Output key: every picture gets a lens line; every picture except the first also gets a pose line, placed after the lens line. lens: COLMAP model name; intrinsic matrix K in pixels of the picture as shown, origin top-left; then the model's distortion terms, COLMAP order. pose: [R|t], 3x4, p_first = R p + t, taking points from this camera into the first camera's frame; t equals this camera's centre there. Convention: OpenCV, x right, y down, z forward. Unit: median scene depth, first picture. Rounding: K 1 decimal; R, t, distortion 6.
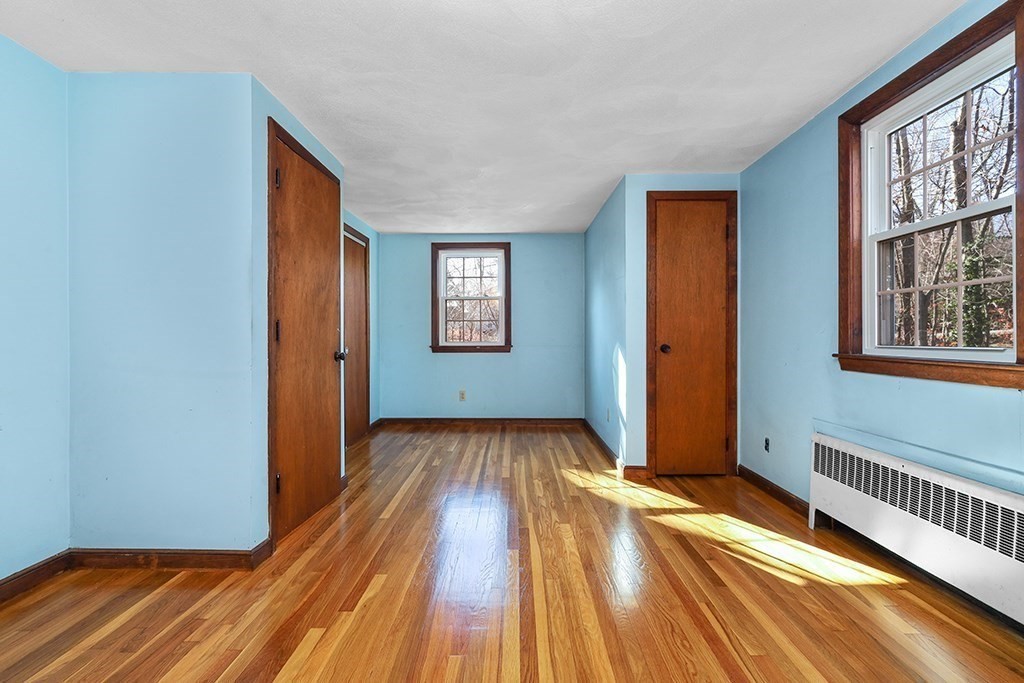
lens RADIAL K [[483.6, 0, 544.5], [0, 483.6, 350.0], [0, 0, 1]] dist [0.001751, 0.000496]
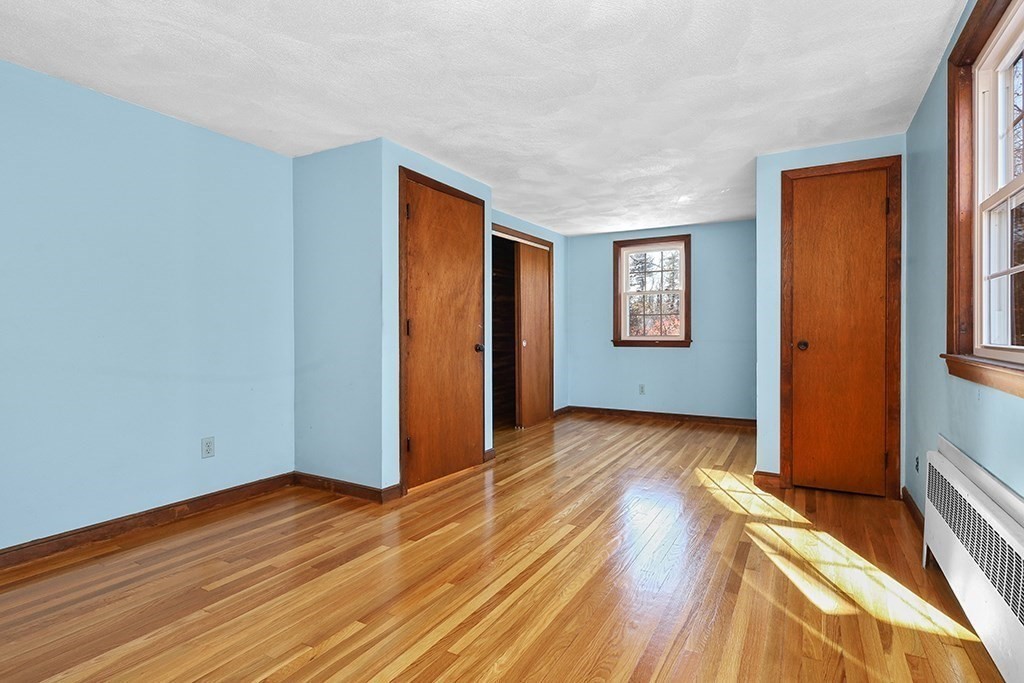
lens RADIAL K [[483.6, 0, 544.5], [0, 483.6, 350.0], [0, 0, 1]] dist [0.001751, 0.000496]
pose [[0.899341, 0.017249, -0.436908, 0.215156], [-0.011986, 0.999819, 0.014801, -0.001677], [0.437084, -0.008074, 0.899384, -0.011290]]
